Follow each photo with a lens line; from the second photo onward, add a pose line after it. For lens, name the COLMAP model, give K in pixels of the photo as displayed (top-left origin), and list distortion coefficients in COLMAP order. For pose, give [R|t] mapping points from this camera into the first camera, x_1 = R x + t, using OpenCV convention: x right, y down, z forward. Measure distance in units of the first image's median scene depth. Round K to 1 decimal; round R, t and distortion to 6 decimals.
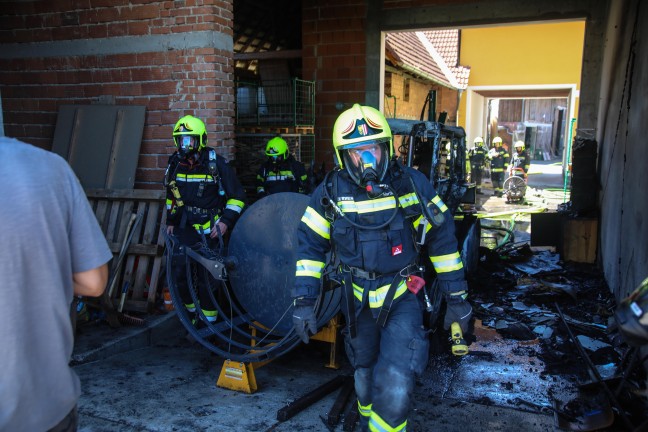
lens RADIAL K [[548.7, 0, 324.0], [0, 548.7, 216.0], [0, 0, 1]] dist [-0.003205, 0.005252]
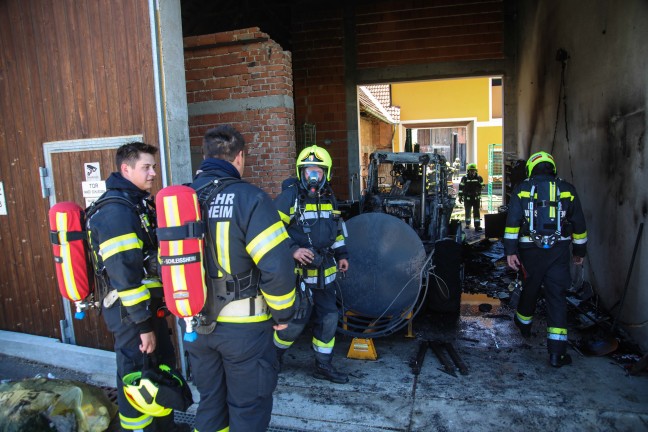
lens RADIAL K [[435.0, 0, 324.0], [0, 435.0, 216.0], [0, 0, 1]] dist [-0.101023, 0.001667]
pose [[0.991501, -0.065161, 0.112605, -0.114641], [0.067275, 0.997621, -0.015072, -0.009920], [-0.111355, 0.022519, 0.993525, -0.022158]]
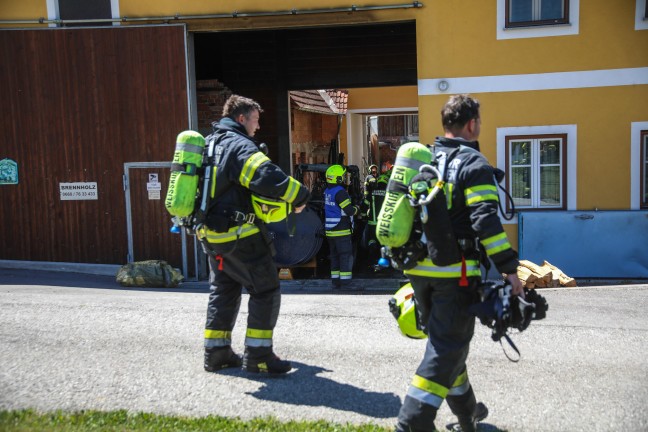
lens RADIAL K [[773.9, 0, 324.0], [0, 773.9, 216.0], [0, 0, 1]] dist [0.183169, 0.004614]
pose [[0.972578, -0.060002, 0.224705, -0.253850], [0.074287, 0.995682, -0.055662, 0.076834], [-0.220395, 0.070829, 0.972836, -0.834989]]
